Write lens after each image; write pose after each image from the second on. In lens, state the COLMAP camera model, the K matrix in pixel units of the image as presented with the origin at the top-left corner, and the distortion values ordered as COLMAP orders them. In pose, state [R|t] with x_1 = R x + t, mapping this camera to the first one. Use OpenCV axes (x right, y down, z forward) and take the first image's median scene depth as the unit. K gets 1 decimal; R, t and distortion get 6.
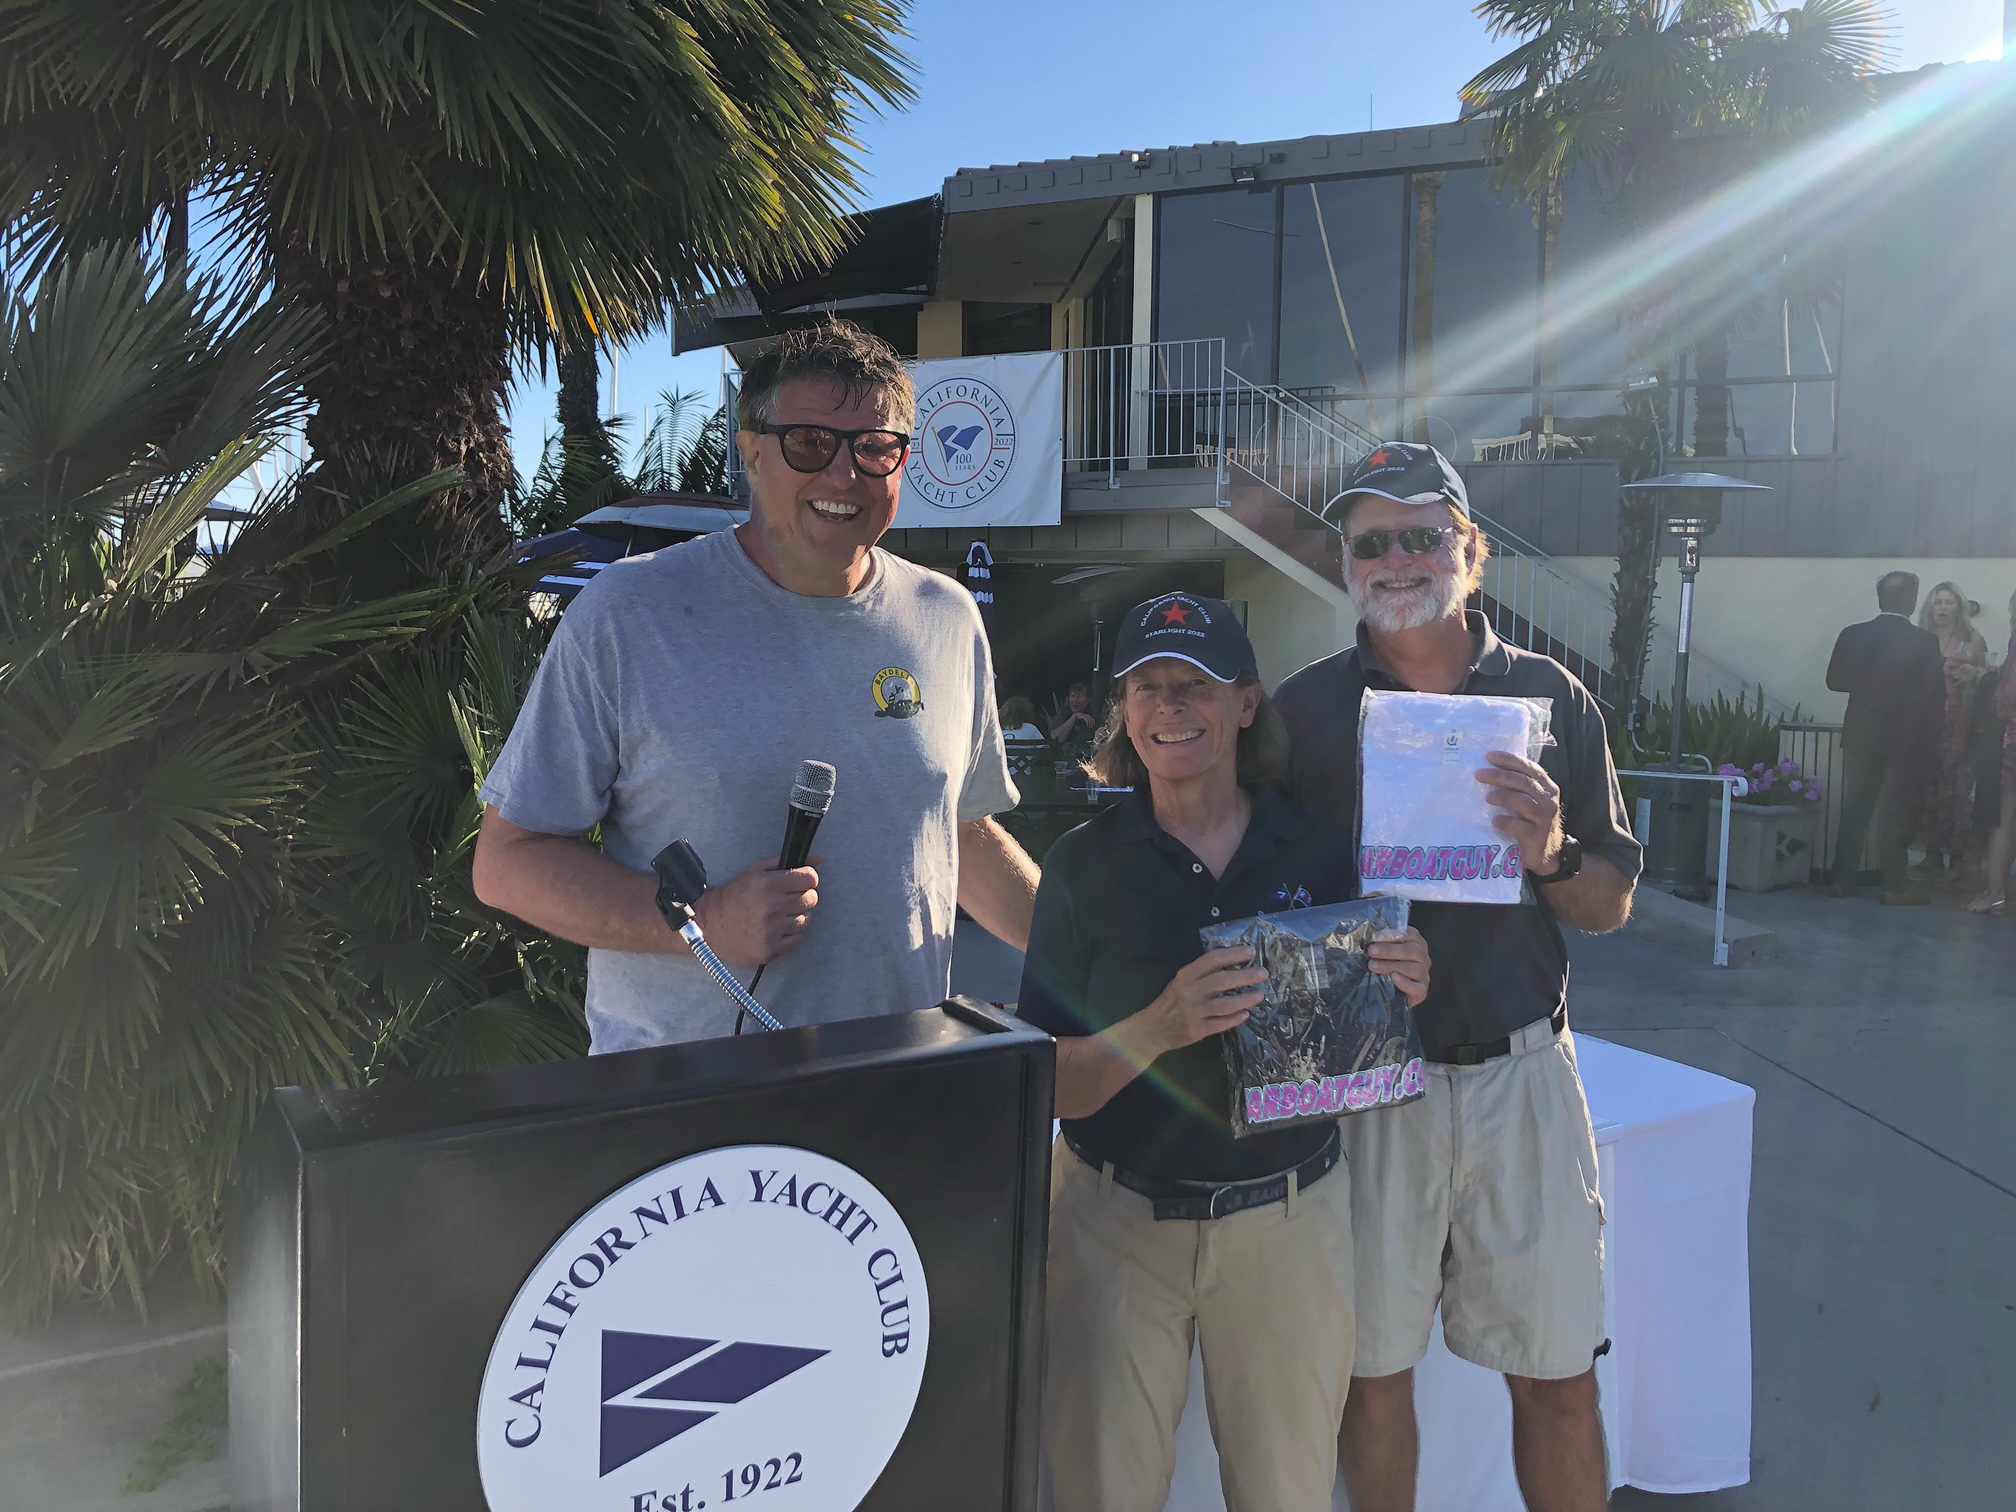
lens RADIAL K [[1668.8, 0, 1001.6], [0, 1668.8, 731.9], [0, 0, 1]] dist [0.076284, -0.198401]
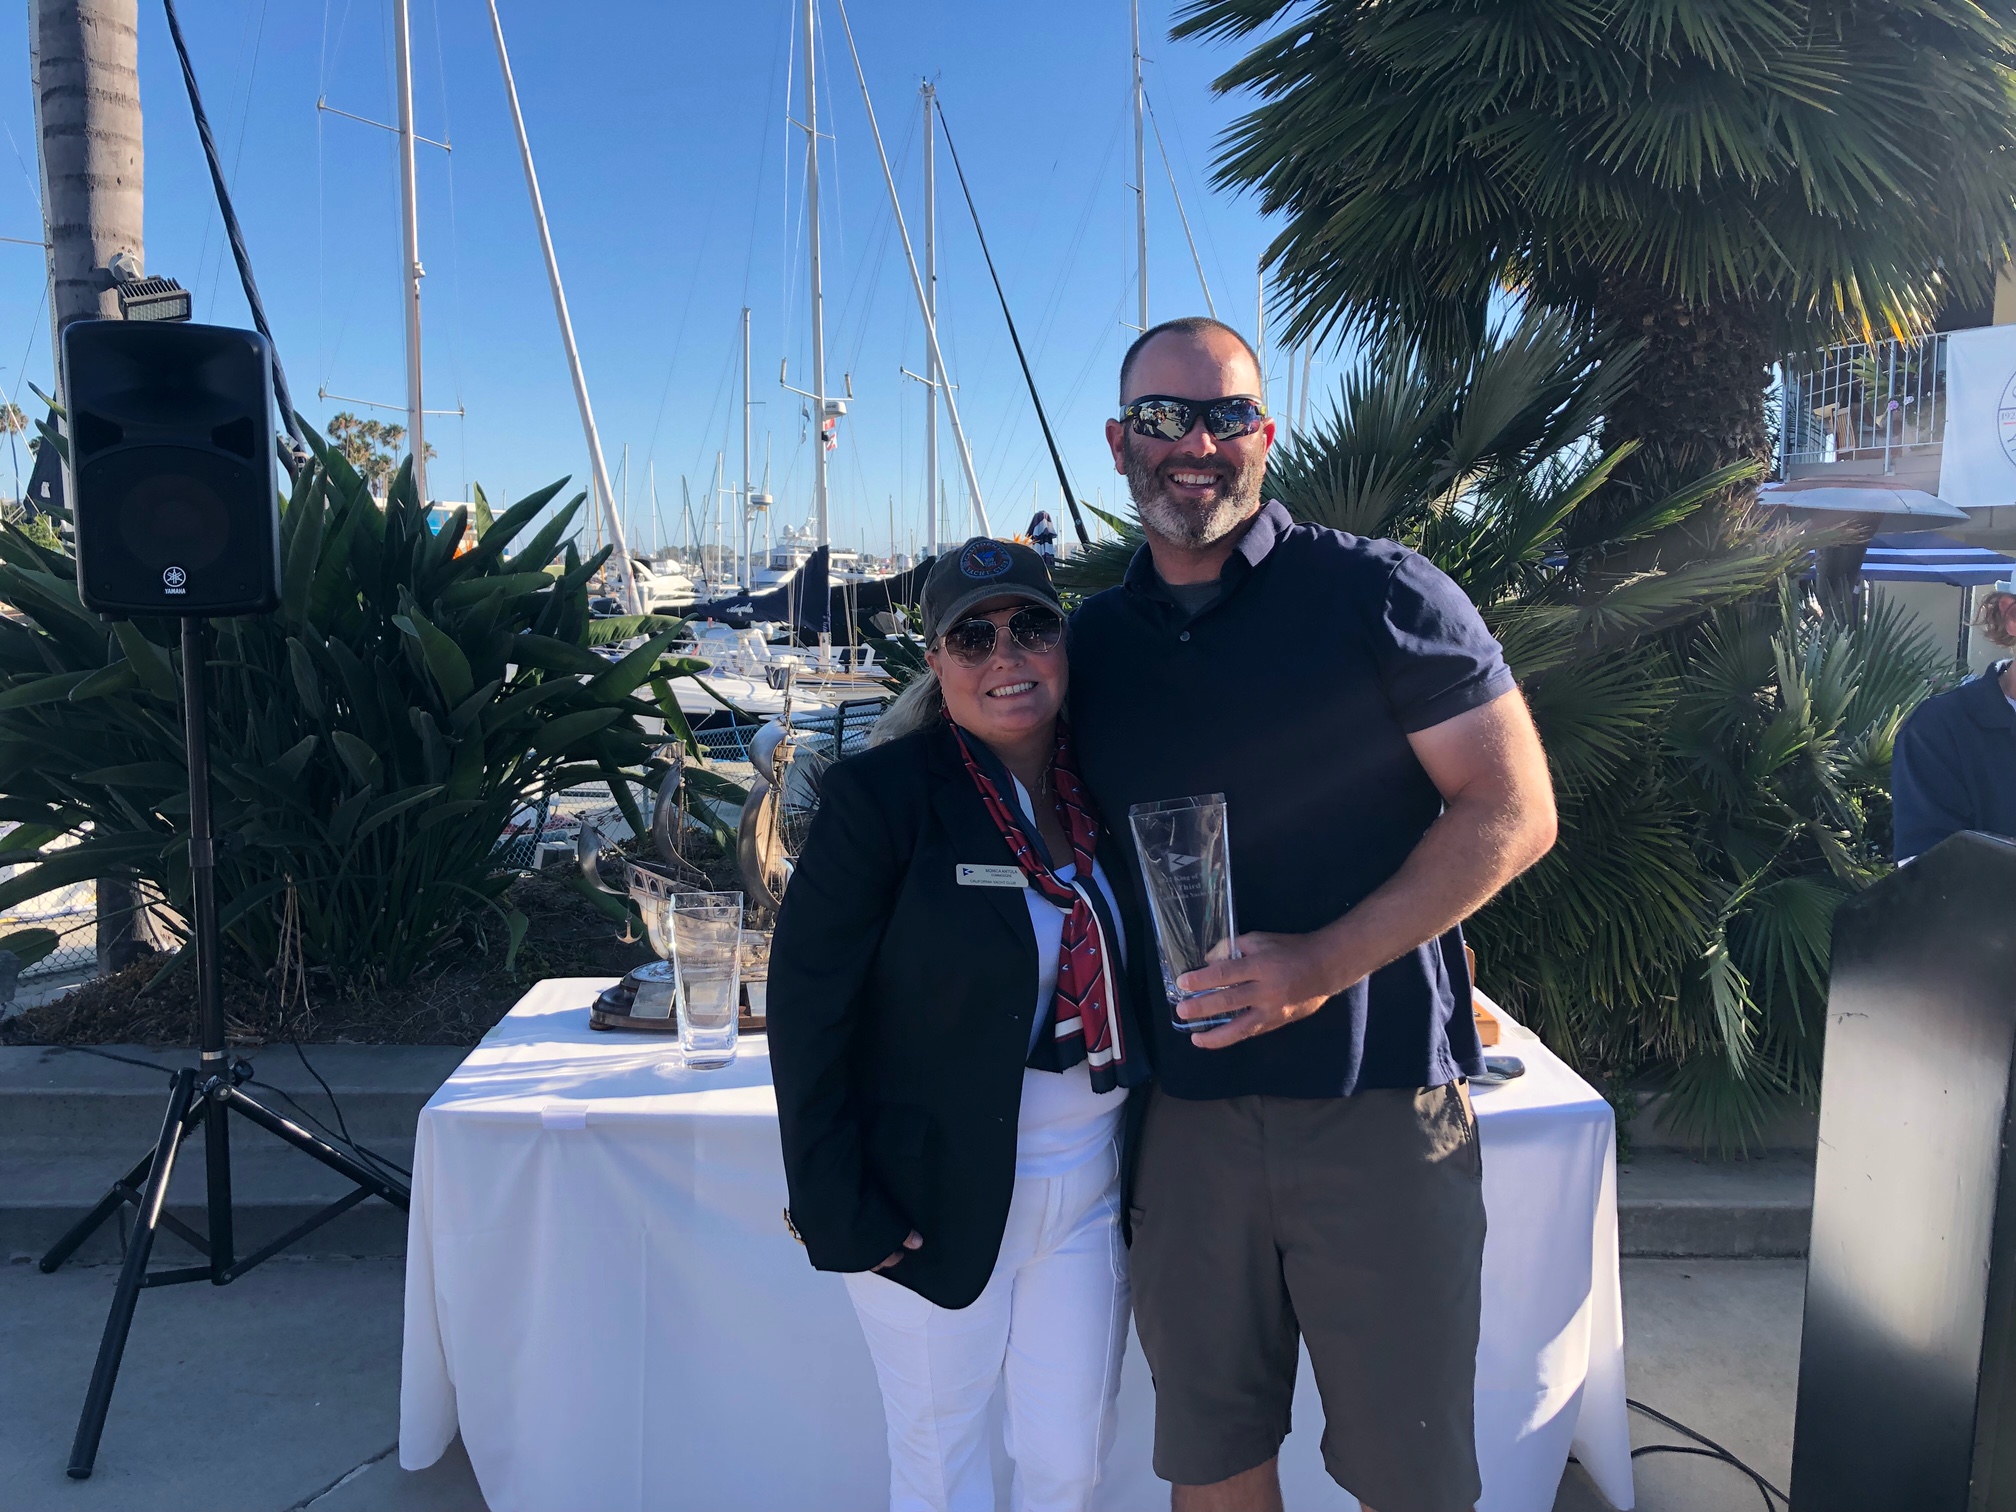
lens RADIAL K [[1680.3, 0, 984.8], [0, 1680.3, 755.9], [0, 0, 1]] dist [0.006792, 0.030085]
pose [[0.851930, 0.048646, -0.521391, -0.154094], [-0.040834, 0.998815, 0.026468, 0.053527], [0.522061, -0.001259, 0.852907, -0.375848]]
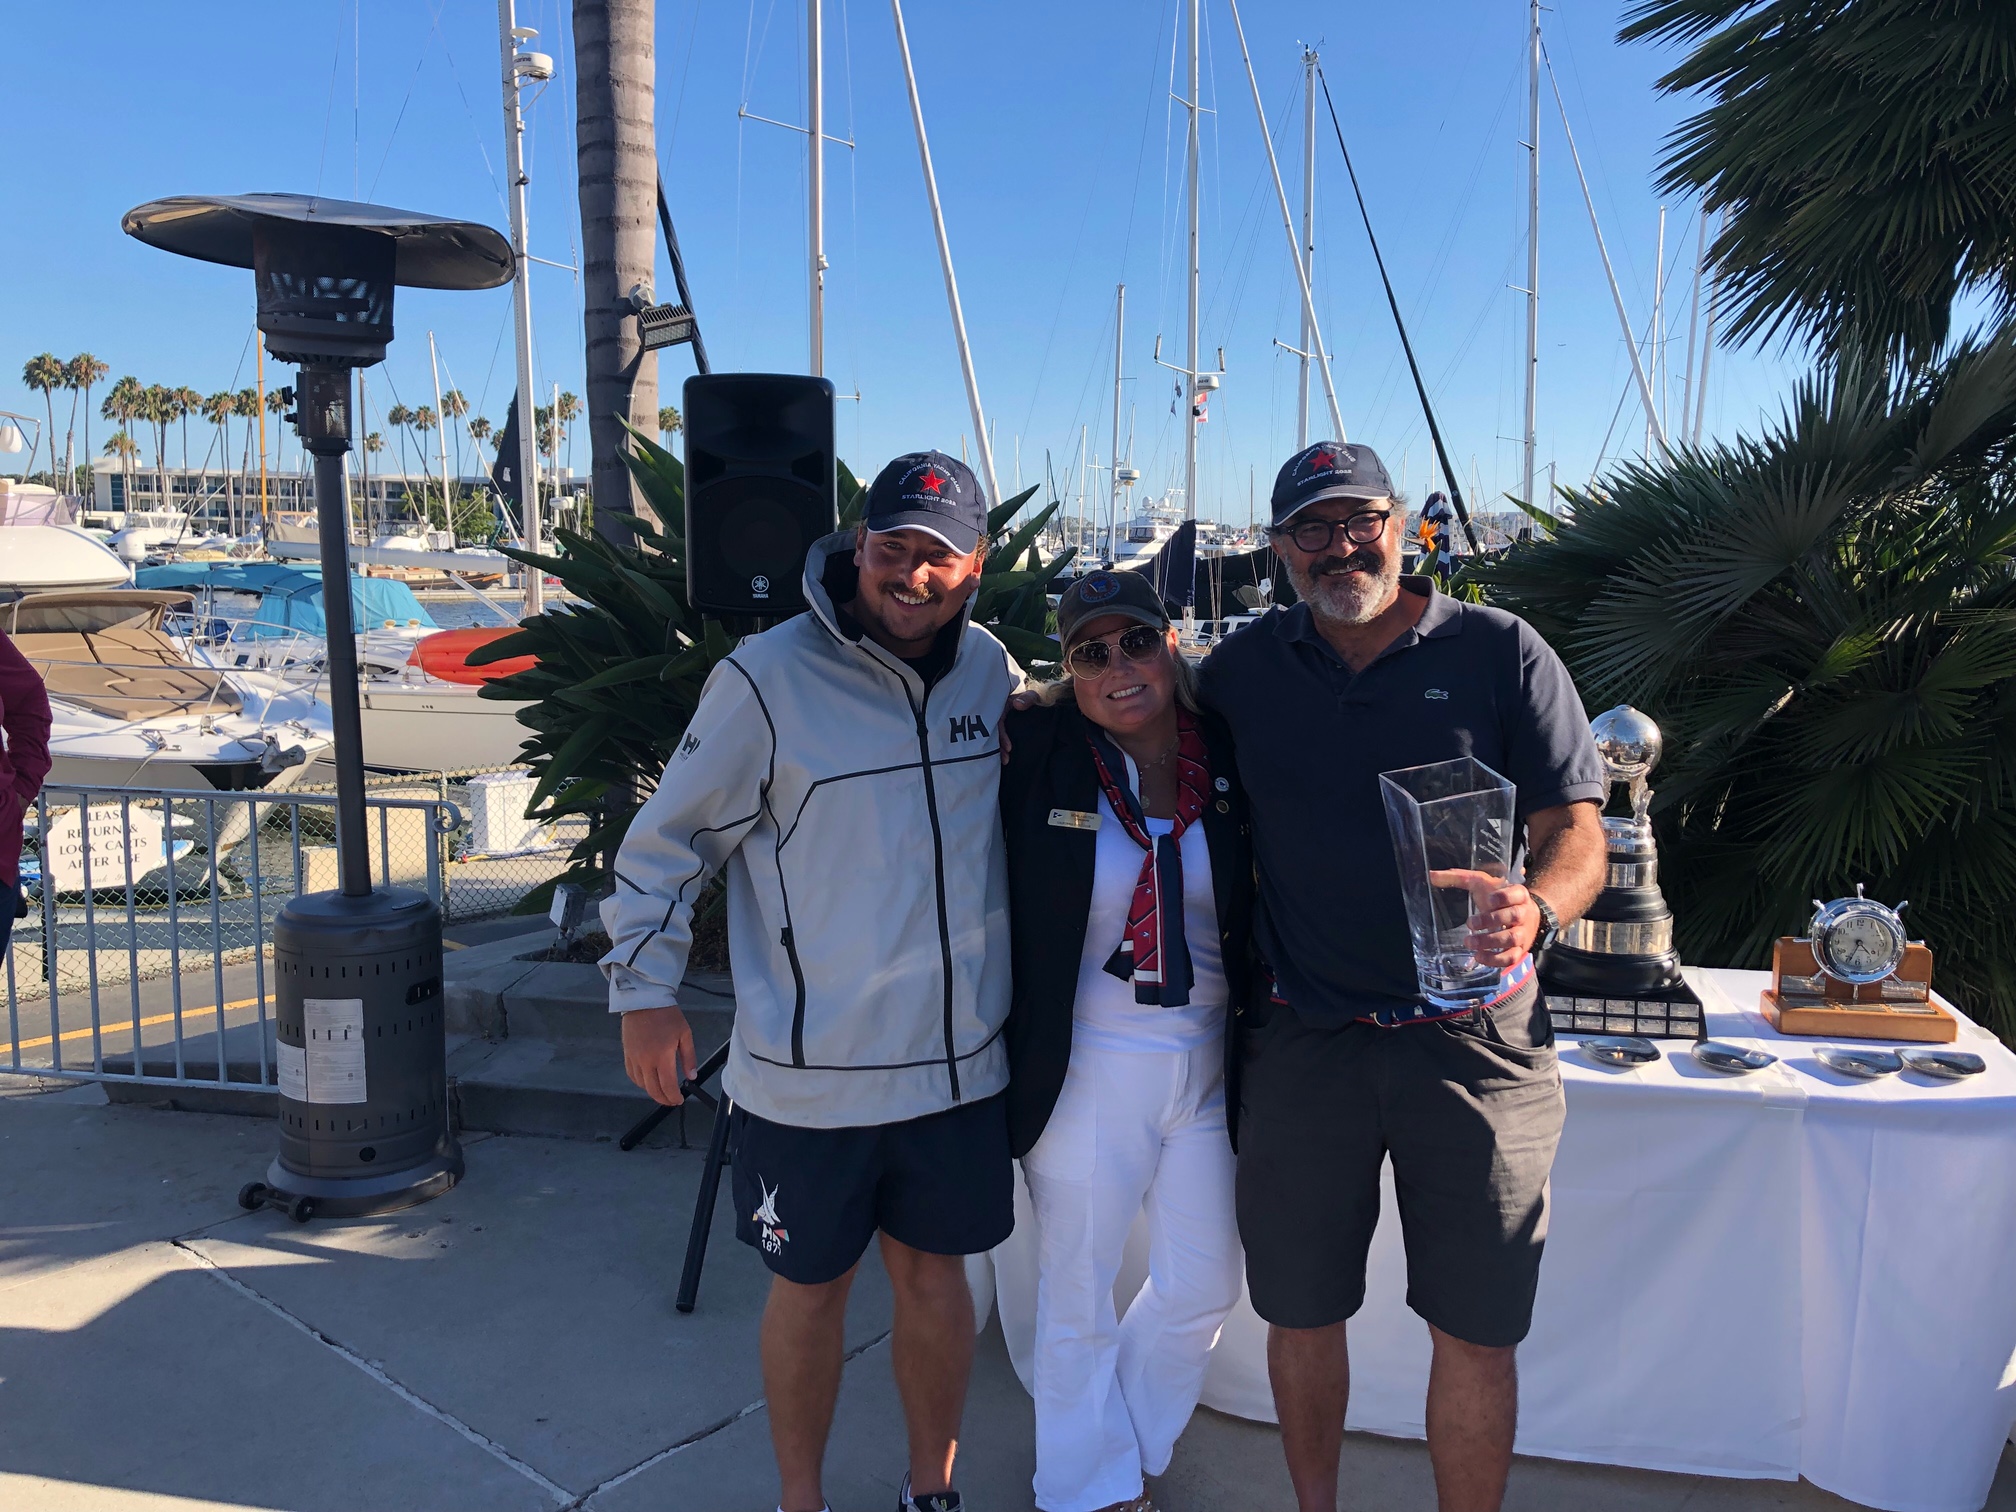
lens RADIAL K [[1694.1, 0, 971.3], [0, 1694.1, 735.9], [0, 0, 1]] dist [0.027855, 0.001337]
pose [[0.721547, 0.072728, -0.688535, -0.134386], [-0.059812, 0.997298, 0.042662, 0.043518], [0.689777, 0.010400, 0.723947, -0.534643]]
